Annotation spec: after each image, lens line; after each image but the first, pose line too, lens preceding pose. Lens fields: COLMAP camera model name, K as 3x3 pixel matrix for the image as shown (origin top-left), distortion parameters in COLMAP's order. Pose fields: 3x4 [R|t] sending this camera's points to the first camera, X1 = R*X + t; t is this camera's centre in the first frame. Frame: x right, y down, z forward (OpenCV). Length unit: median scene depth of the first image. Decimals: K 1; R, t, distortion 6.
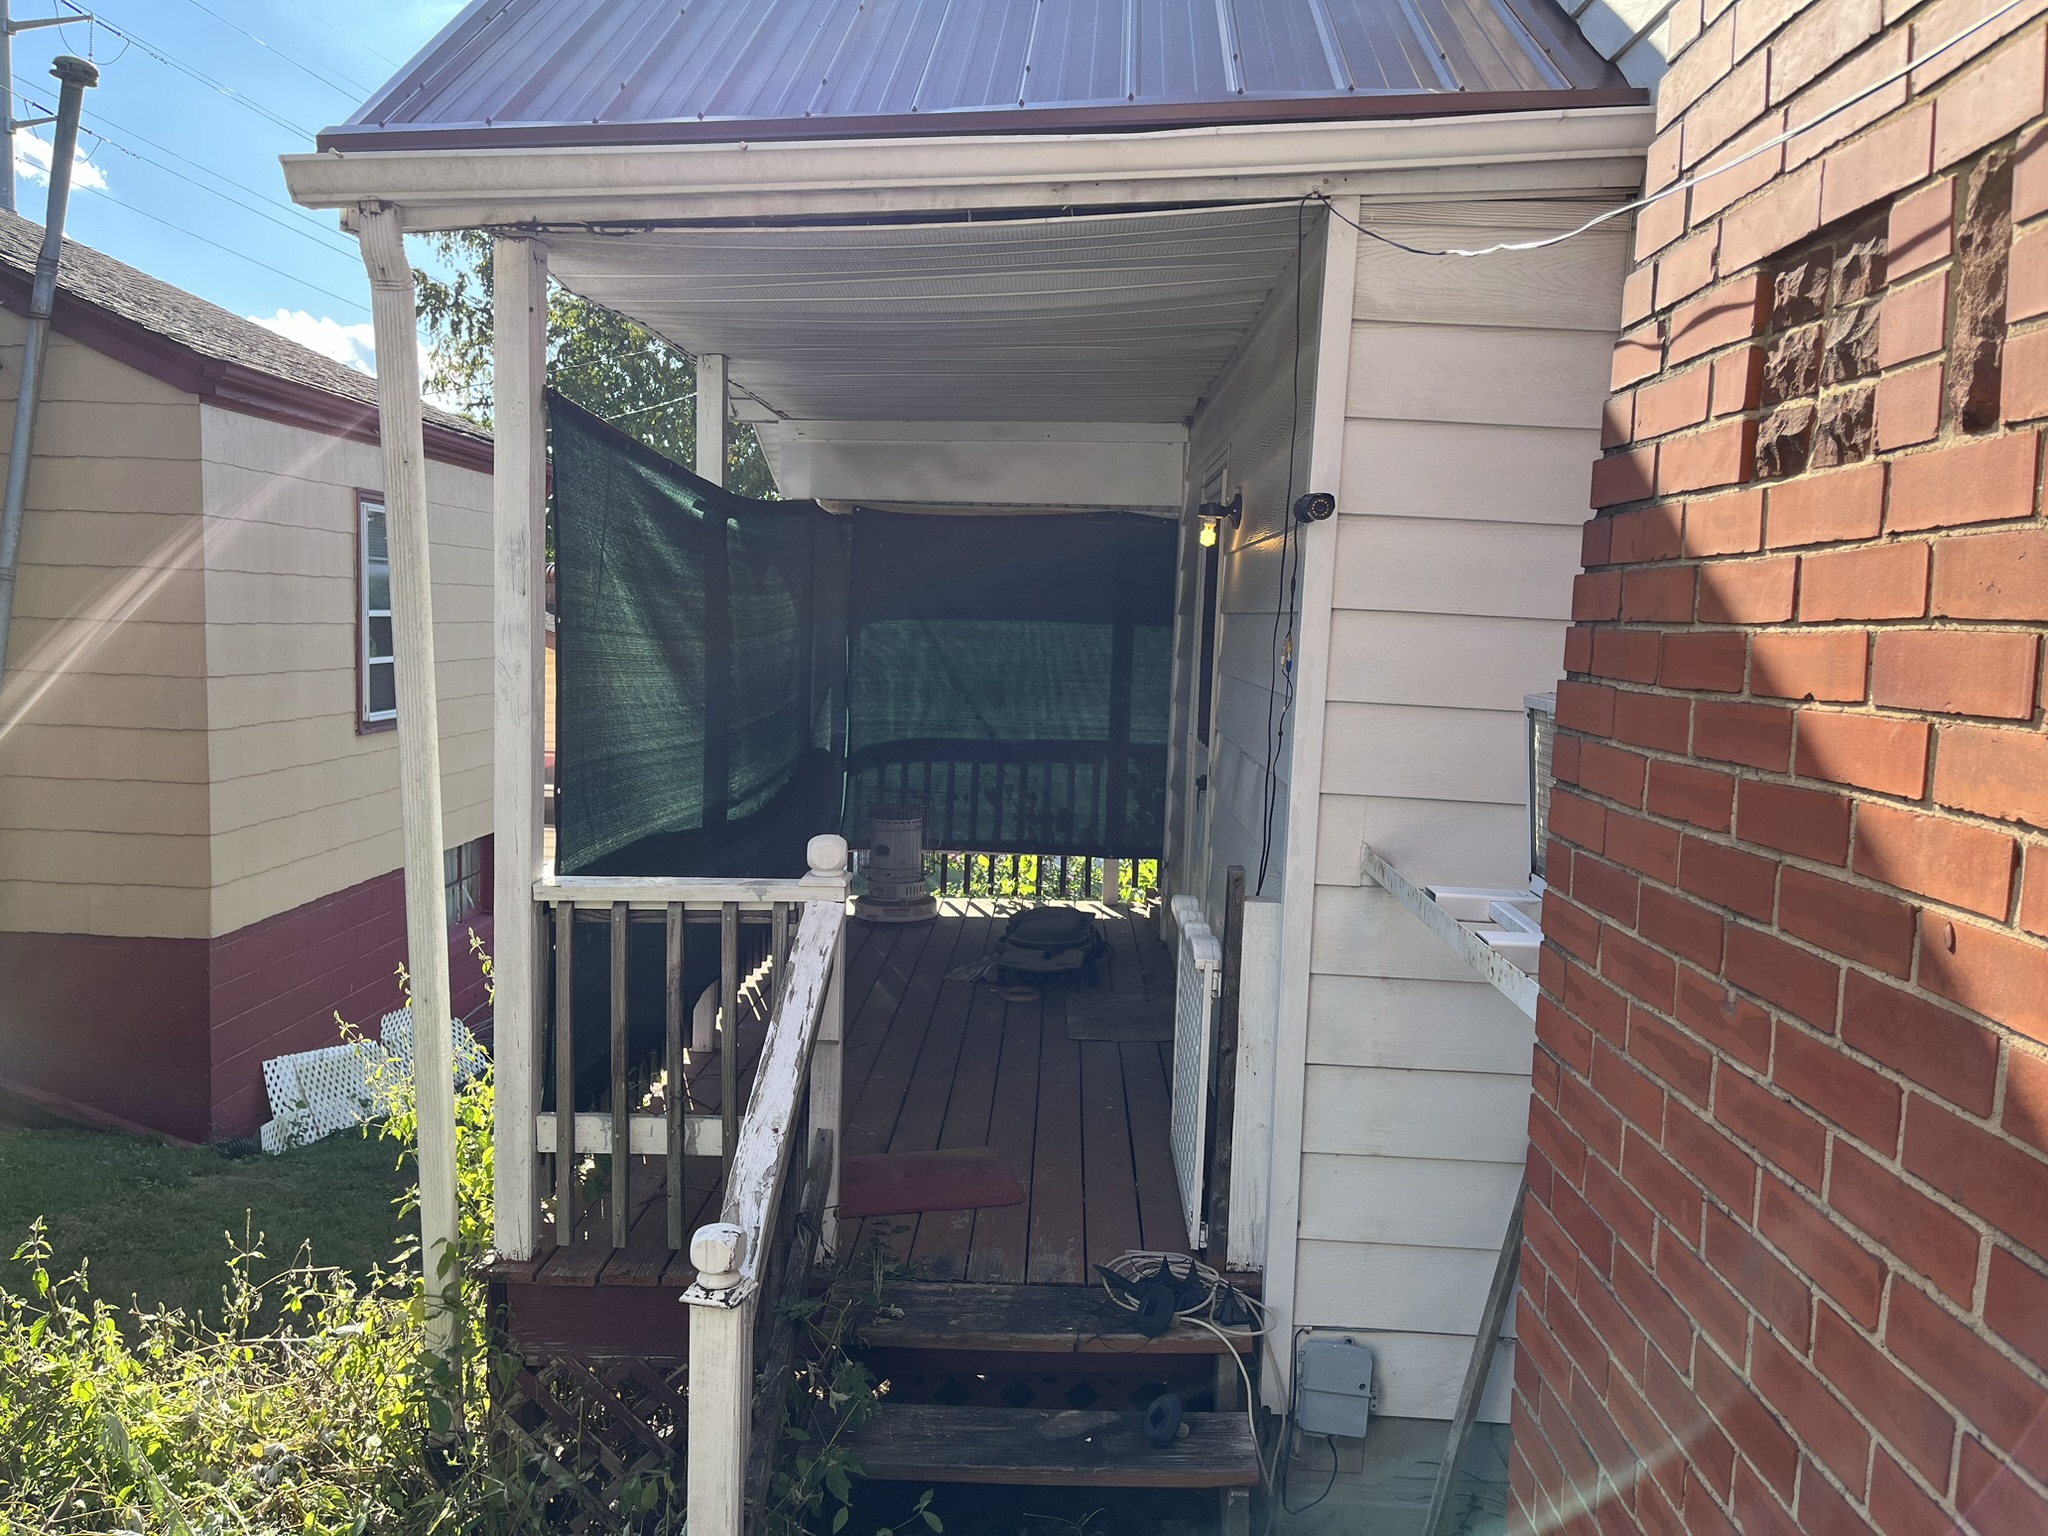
lens RADIAL K [[1552.9, 0, 1027.5], [0, 1552.9, 772.7], [0, 0, 1]] dist [0.002627, -0.012325]
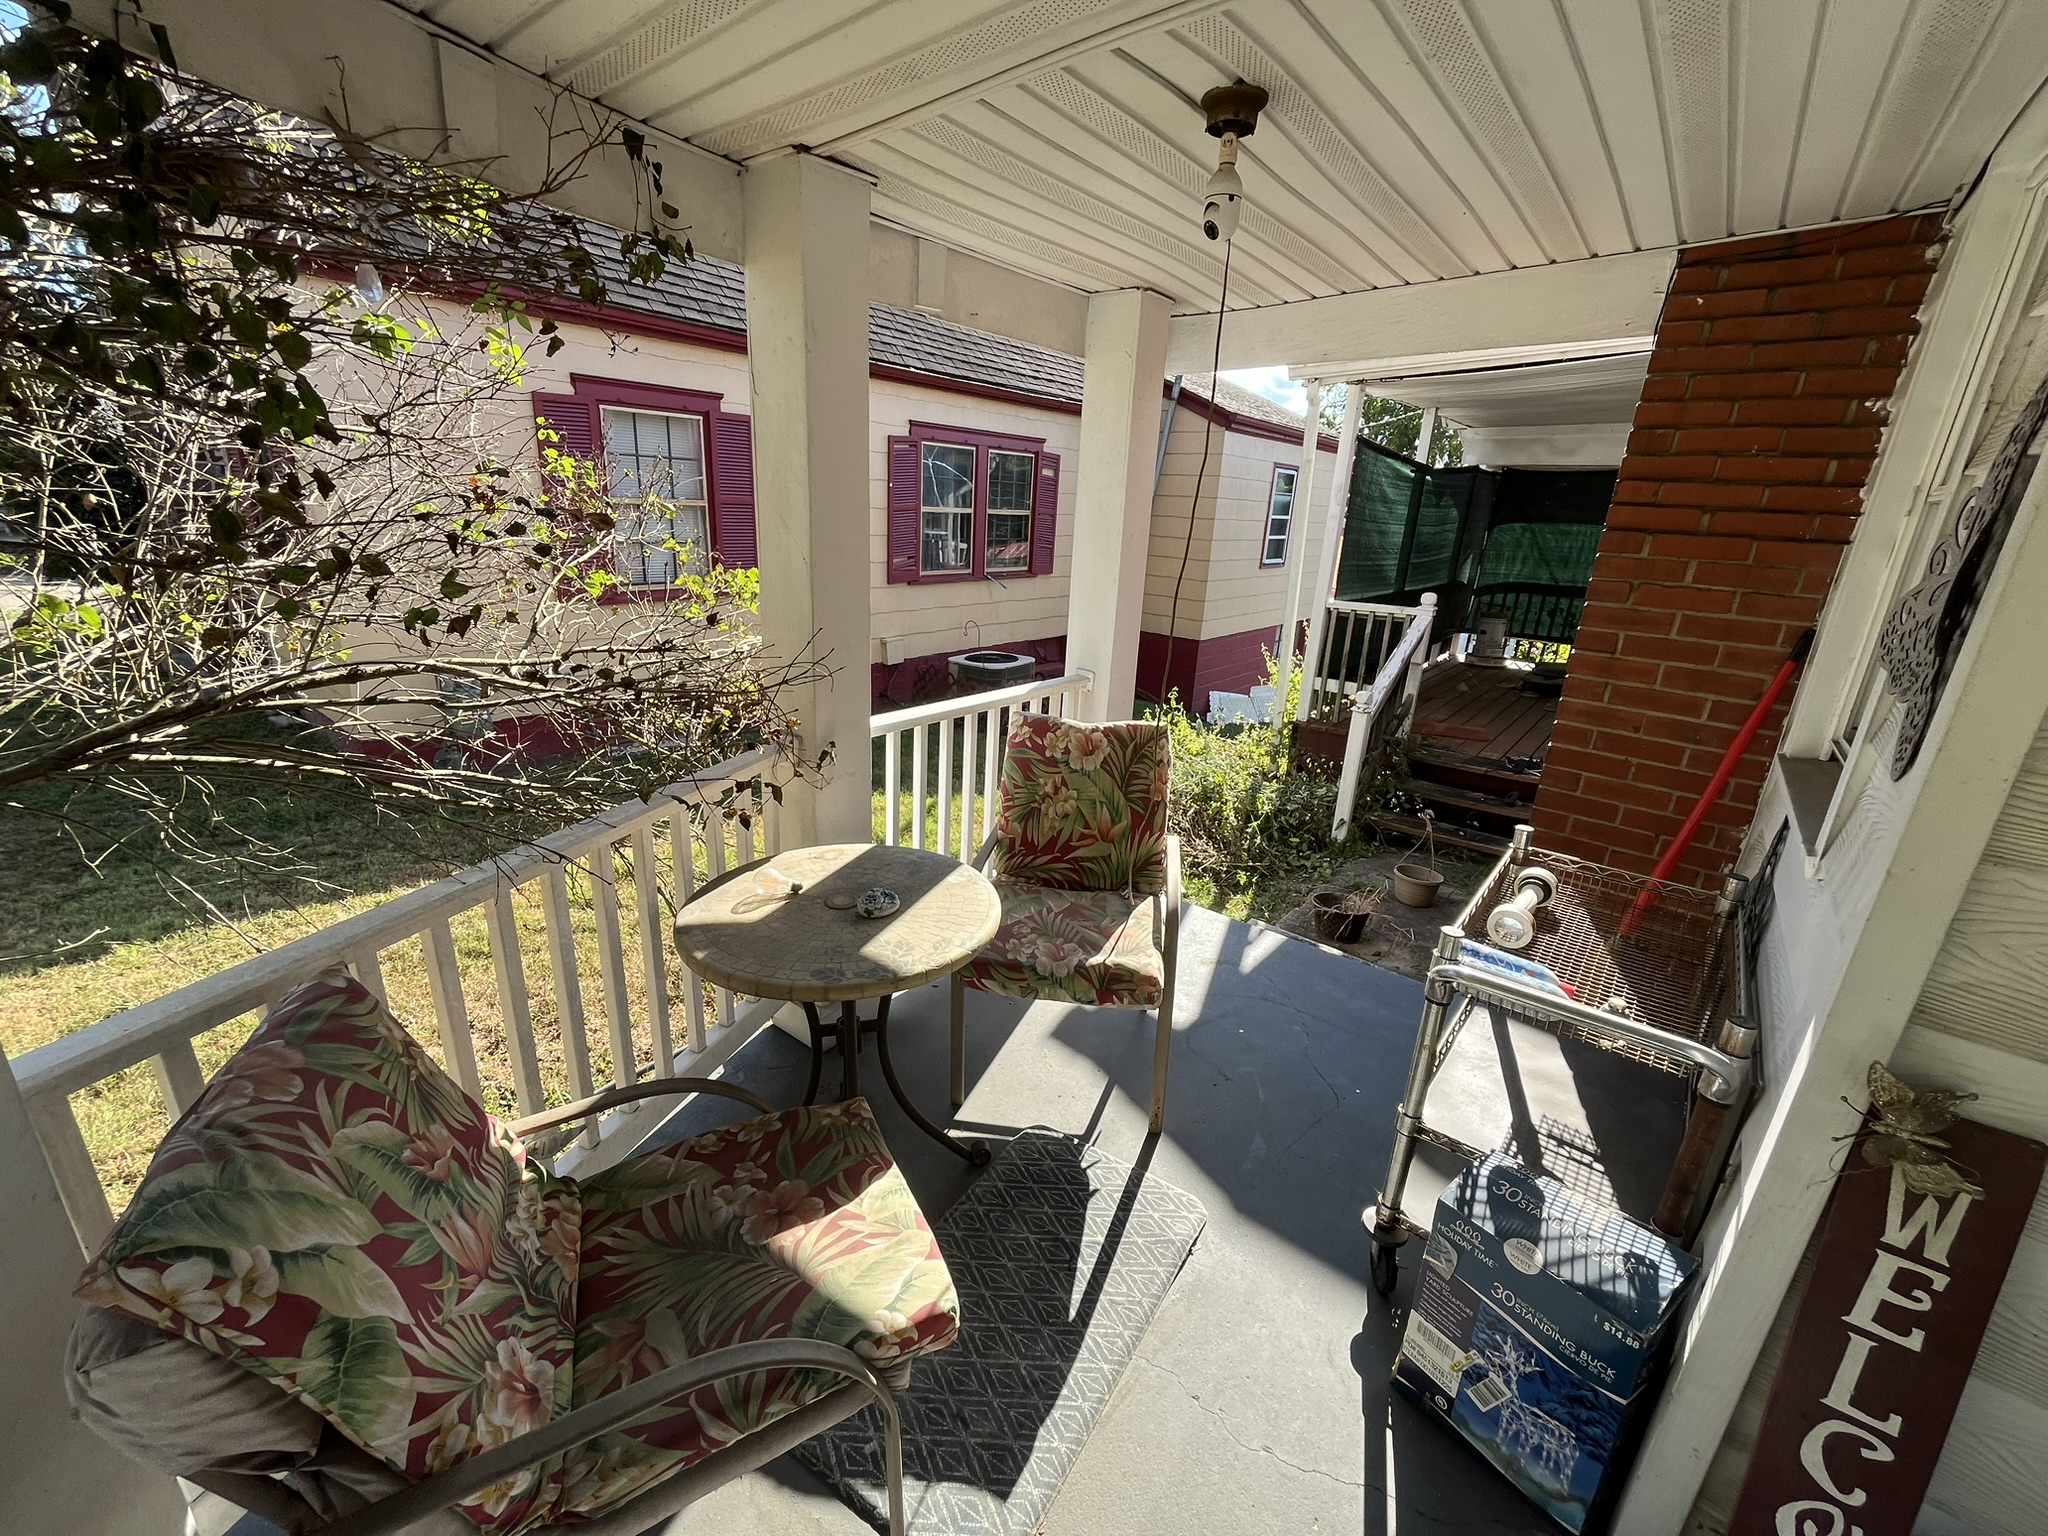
lens RADIAL K [[828.5, 0, 1017.2], [0, 828.5, 779.0], [0, 0, 1]] dist [-0.001916, 0.000021]
pose [[0.786957, 0.200797, -0.583421, 0.120645], [-0.083335, 0.971490, 0.221951, 0.050157], [0.611354, -0.126046, 0.781254, -0.372332]]
